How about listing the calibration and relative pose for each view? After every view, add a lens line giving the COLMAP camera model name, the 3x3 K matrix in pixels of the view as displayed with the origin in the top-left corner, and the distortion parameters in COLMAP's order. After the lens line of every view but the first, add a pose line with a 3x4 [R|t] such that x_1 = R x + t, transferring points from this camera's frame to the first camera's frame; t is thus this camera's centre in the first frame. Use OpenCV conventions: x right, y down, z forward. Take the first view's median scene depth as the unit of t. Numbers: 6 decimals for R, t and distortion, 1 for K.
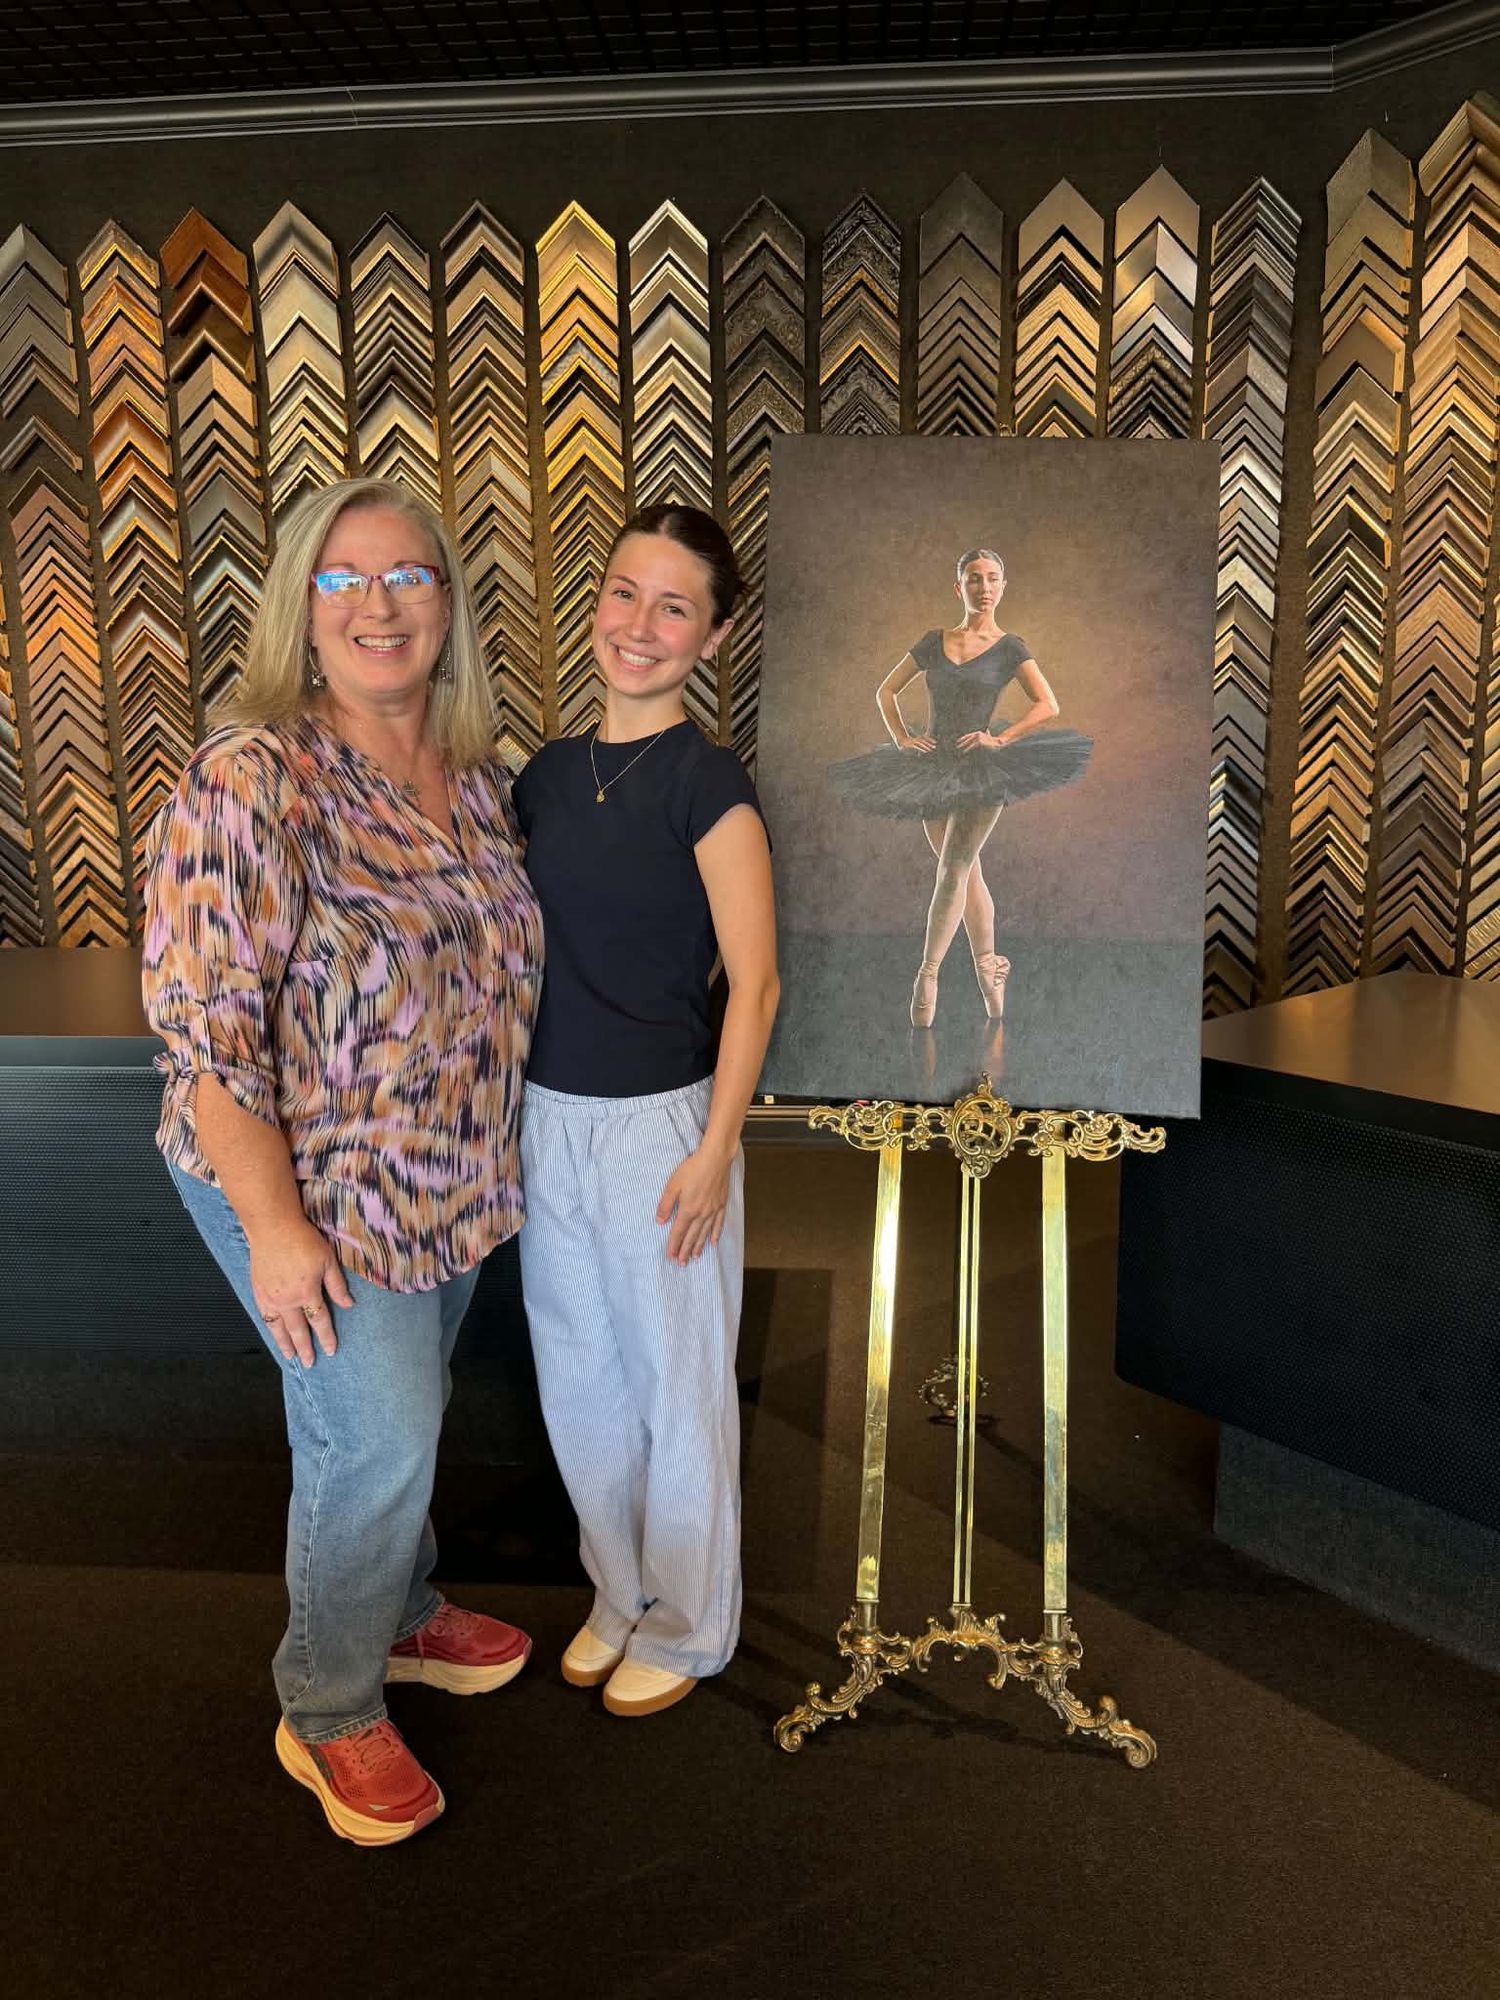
lens RADIAL K [[1493.1, 0, 750.0], [0, 1493.1, 1000.0], [0, 0, 1]] dist [0.003964, -0.011258]
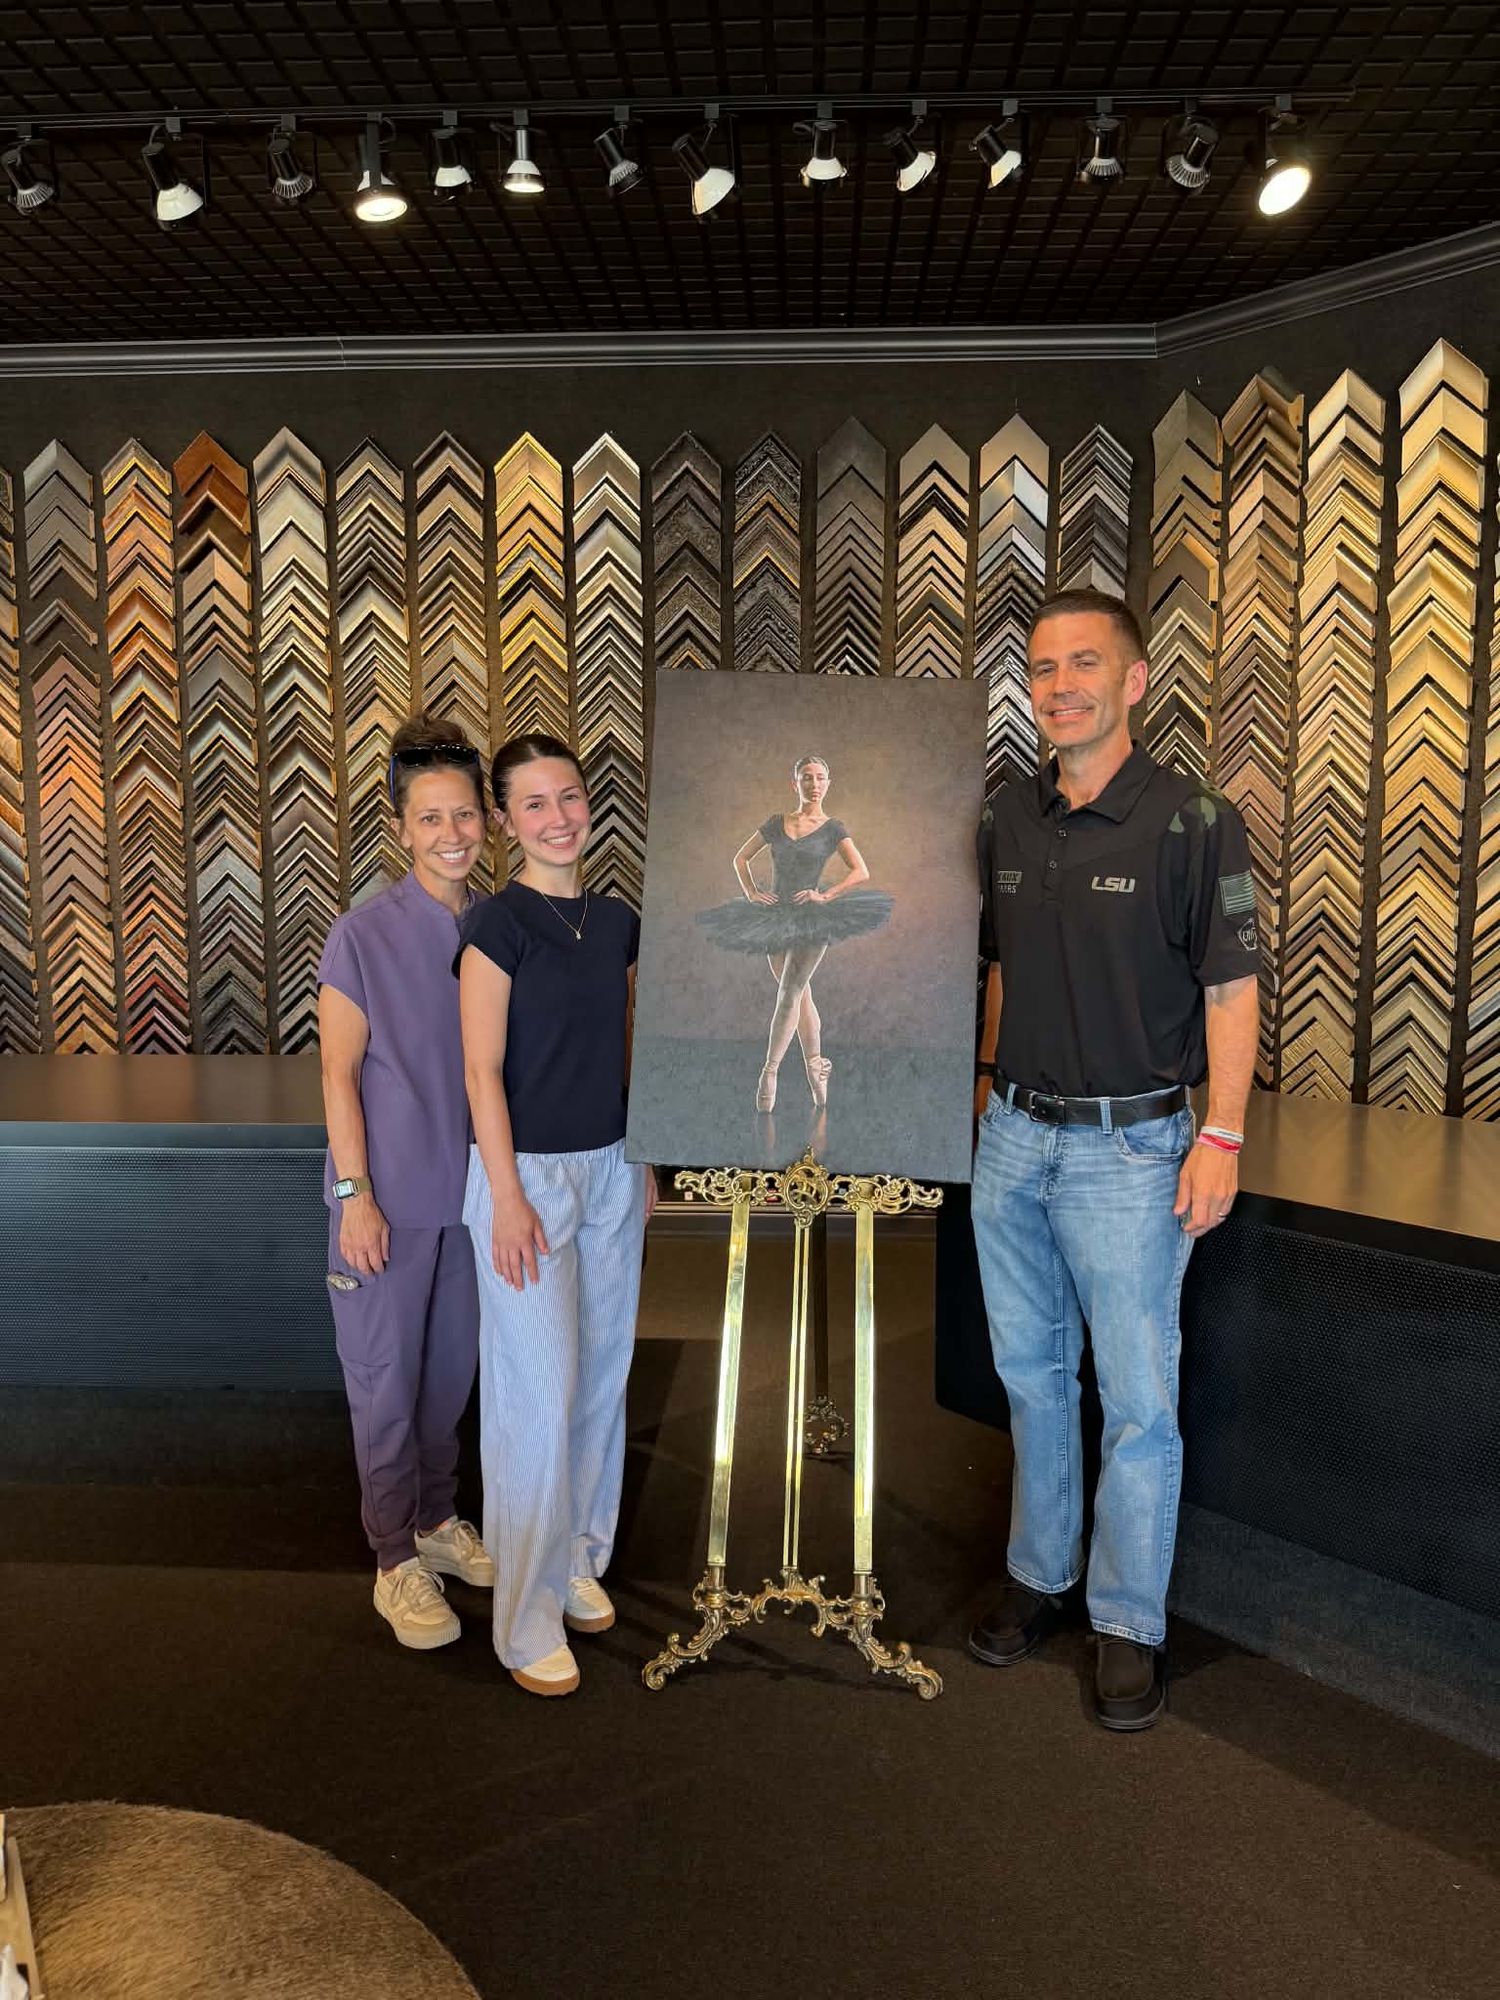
lens RADIAL K [[1472.0, 0, 750.0], [0, 1472.0, 1000.0], [0, 0, 1]] dist [0.125108, -0.265597]
pose [[0.999675, 0.009235, 0.023755, 0.035479], [-0.007195, 0.996390, -0.084589, 0.014794], [-0.024450, 0.084391, 0.996133, -0.149713]]
